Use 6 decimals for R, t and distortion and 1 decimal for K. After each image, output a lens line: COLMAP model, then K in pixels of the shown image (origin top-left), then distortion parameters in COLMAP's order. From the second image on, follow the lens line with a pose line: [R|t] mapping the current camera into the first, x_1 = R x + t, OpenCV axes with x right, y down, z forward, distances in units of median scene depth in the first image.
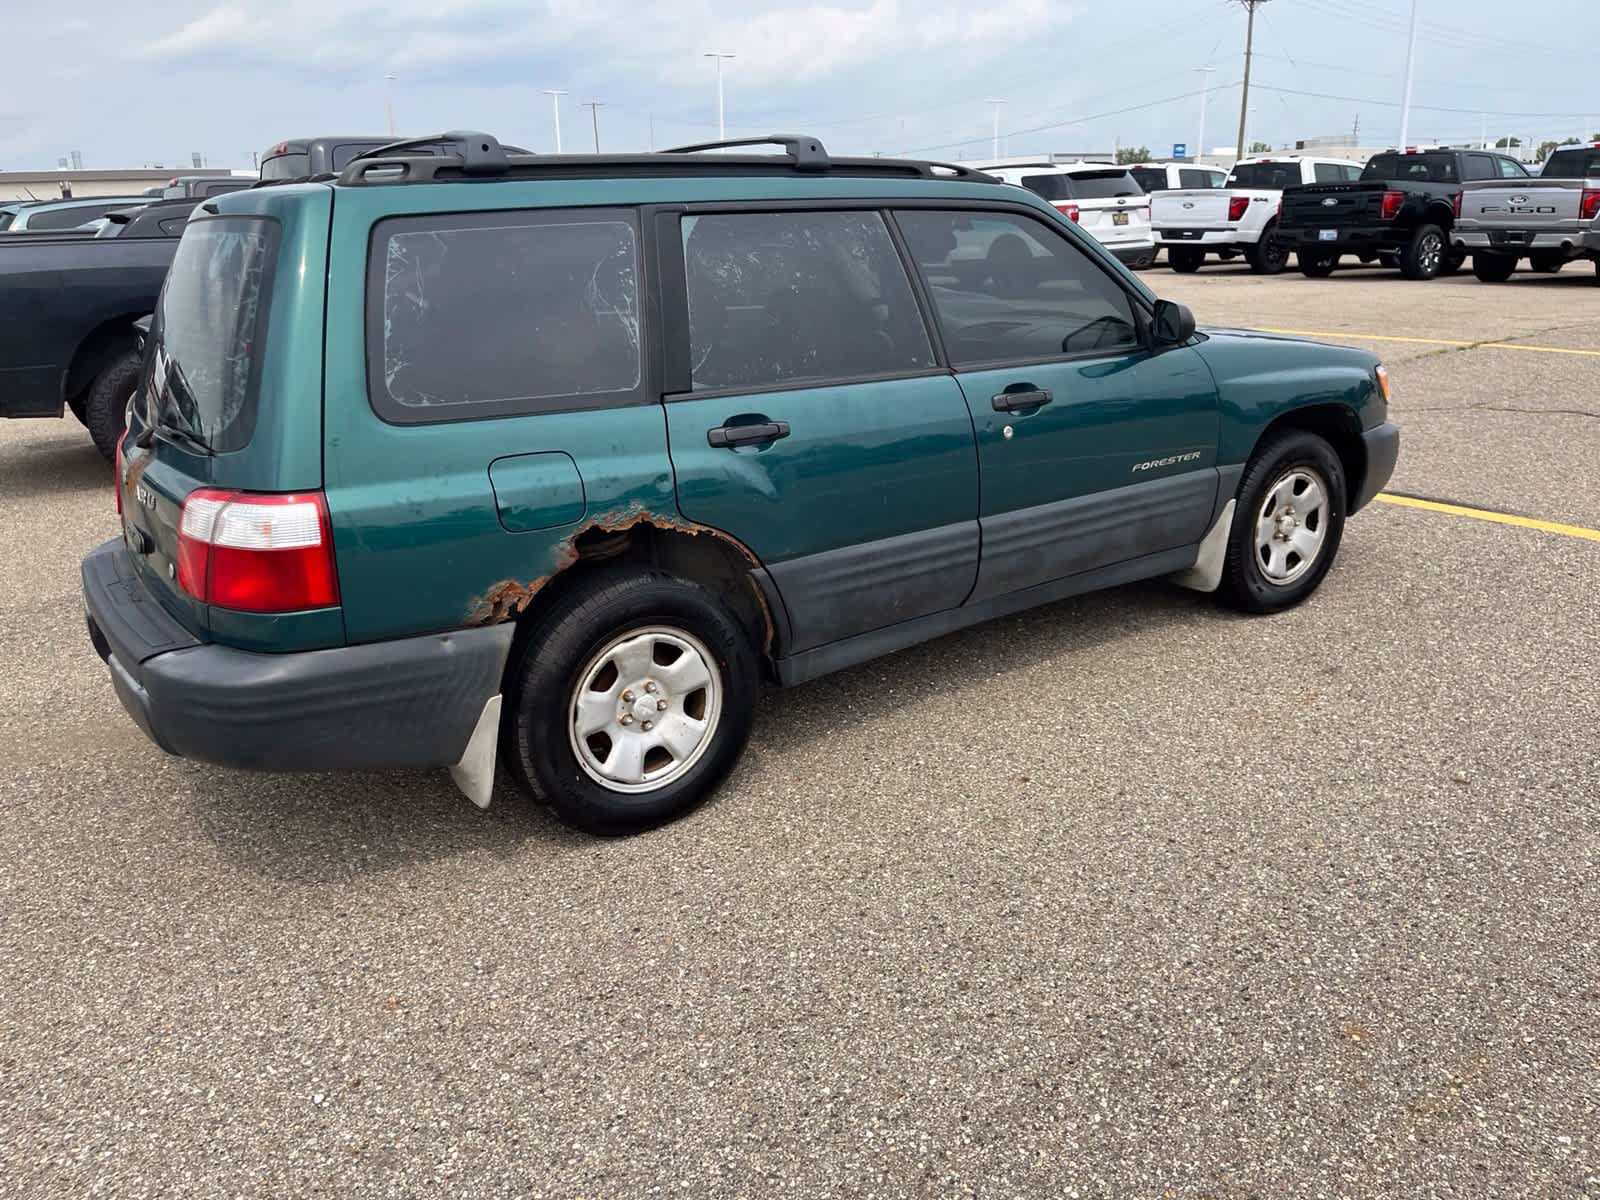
lens RADIAL K [[1206.0, 0, 780.7], [0, 1206.0, 599.4], [0, 0, 1]] dist [0.064972, -0.091393]
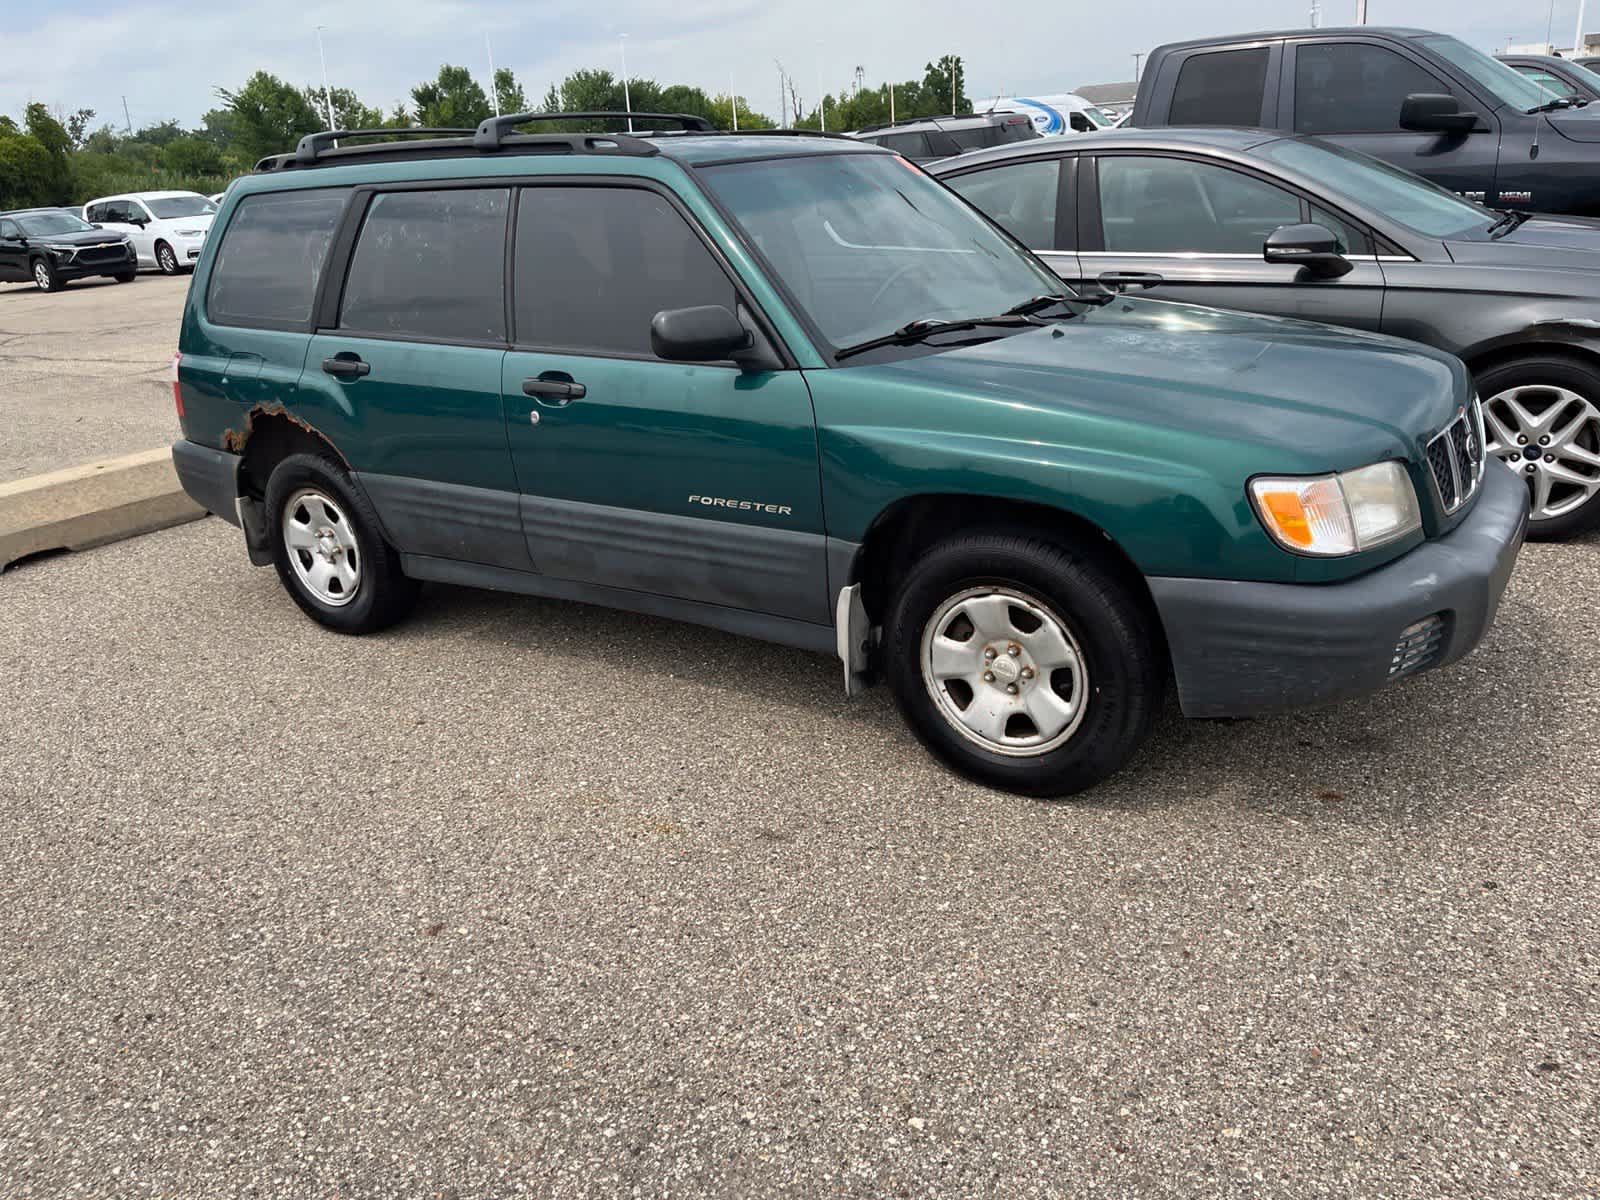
lens RADIAL K [[1216.5, 0, 791.9], [0, 1216.5, 609.5], [0, 0, 1]] dist [0.076230, -0.107556]
pose [[0.369744, 0.333636, -0.867166, 1.408321], [-0.234863, 0.936557, 0.260193, -0.355454], [0.898960, 0.107460, 0.424645, 0.912515]]
